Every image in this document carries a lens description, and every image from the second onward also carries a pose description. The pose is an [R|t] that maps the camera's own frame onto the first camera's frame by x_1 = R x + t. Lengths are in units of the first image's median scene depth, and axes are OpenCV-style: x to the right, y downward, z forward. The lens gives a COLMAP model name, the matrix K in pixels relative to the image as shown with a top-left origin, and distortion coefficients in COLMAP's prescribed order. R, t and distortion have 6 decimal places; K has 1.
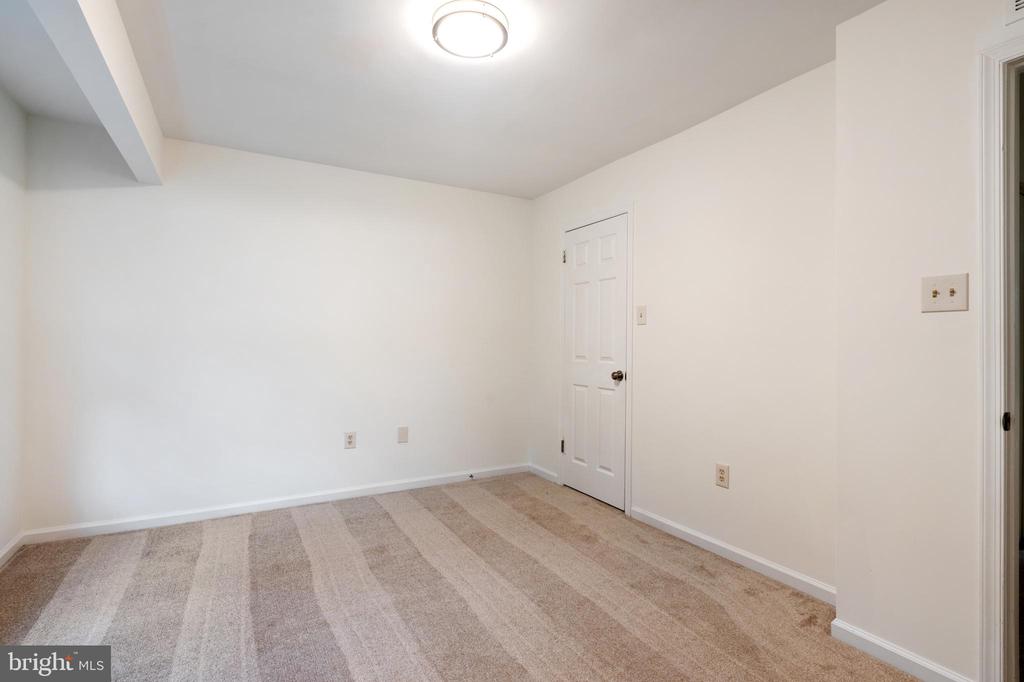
lens RADIAL K [[464.9, 0, 514.0], [0, 464.9, 343.0], [0, 0, 1]] dist [0.001565, 0.001190]
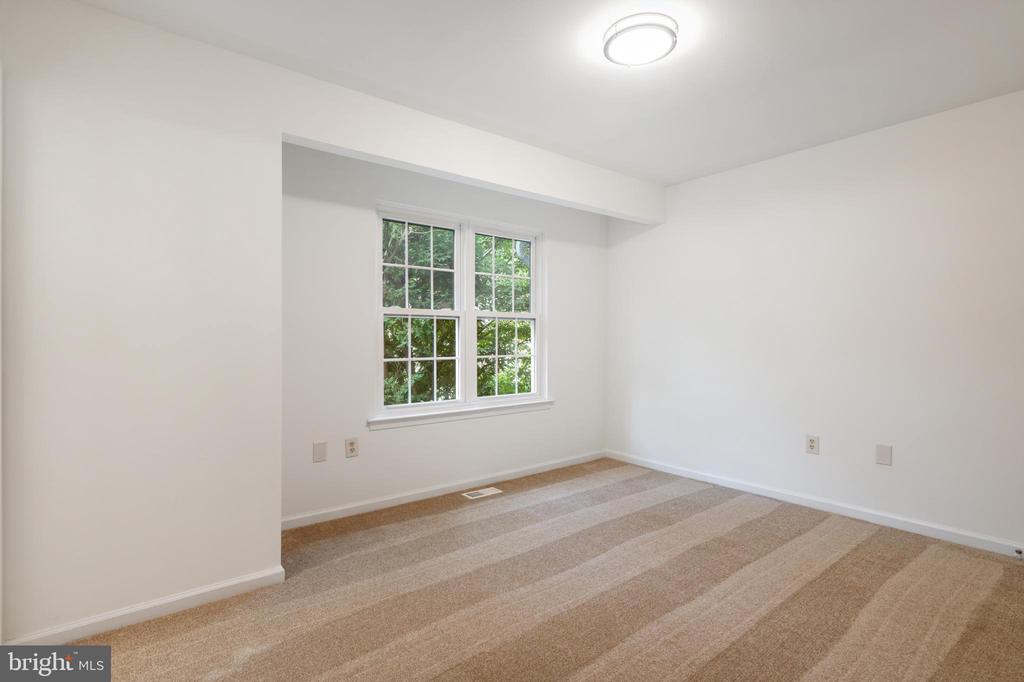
lens RADIAL K [[464.9, 0, 511.3], [0, 464.9, 337.3], [0, 0, 1]] dist [0.001565, 0.001190]
pose [[0.214162, -0.003330, -0.976792, 0.514965], [-0.000467, 0.999994, -0.003512, 0.003017], [0.976798, 0.001208, 0.214159, 0.284462]]
